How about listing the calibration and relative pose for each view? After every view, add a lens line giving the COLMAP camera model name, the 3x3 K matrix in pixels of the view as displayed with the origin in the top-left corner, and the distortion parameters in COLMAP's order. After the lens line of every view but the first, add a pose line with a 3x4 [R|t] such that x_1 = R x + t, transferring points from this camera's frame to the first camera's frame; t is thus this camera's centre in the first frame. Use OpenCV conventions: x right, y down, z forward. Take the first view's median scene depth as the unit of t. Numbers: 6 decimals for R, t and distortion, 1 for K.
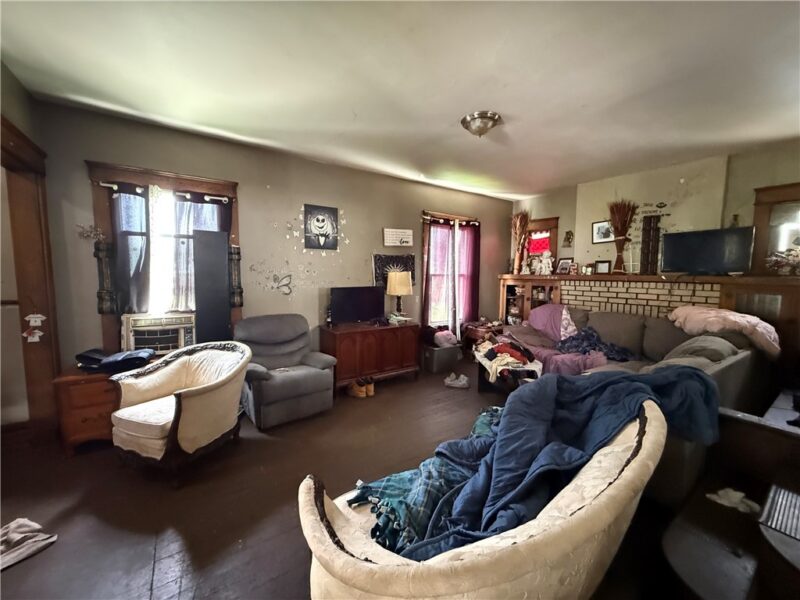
lens RADIAL K [[309.9, 0, 399.2], [0, 309.9, 298.7], [0, 0, 1]] dist [-0.003068, -0.000024]
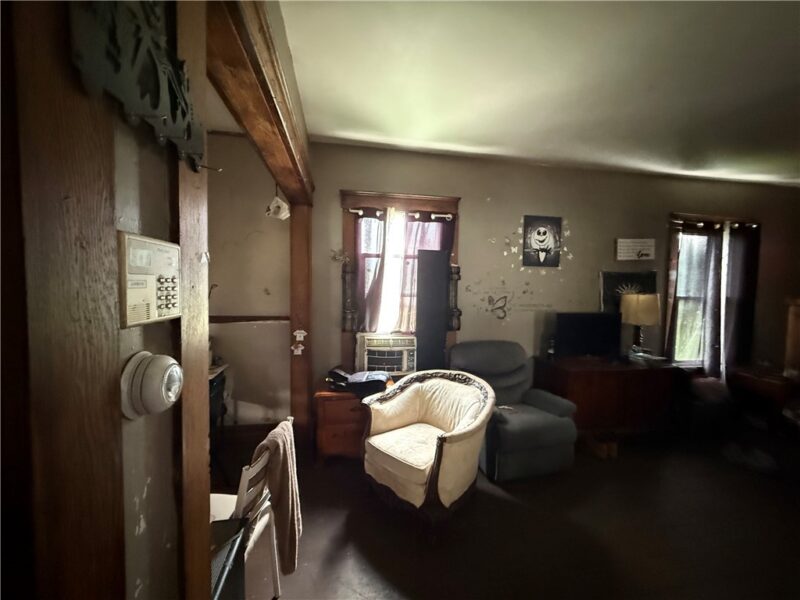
lens RADIAL K [[309.9, 0, 400.2], [0, 309.9, 299.1], [0, 0, 1]] dist [-0.003068, -0.000024]
pose [[0.916918, 0.027831, -0.398105, -0.319551], [-0.042724, 0.998678, -0.028586, -0.036007], [0.396783, 0.043220, 0.916894, 0.085907]]
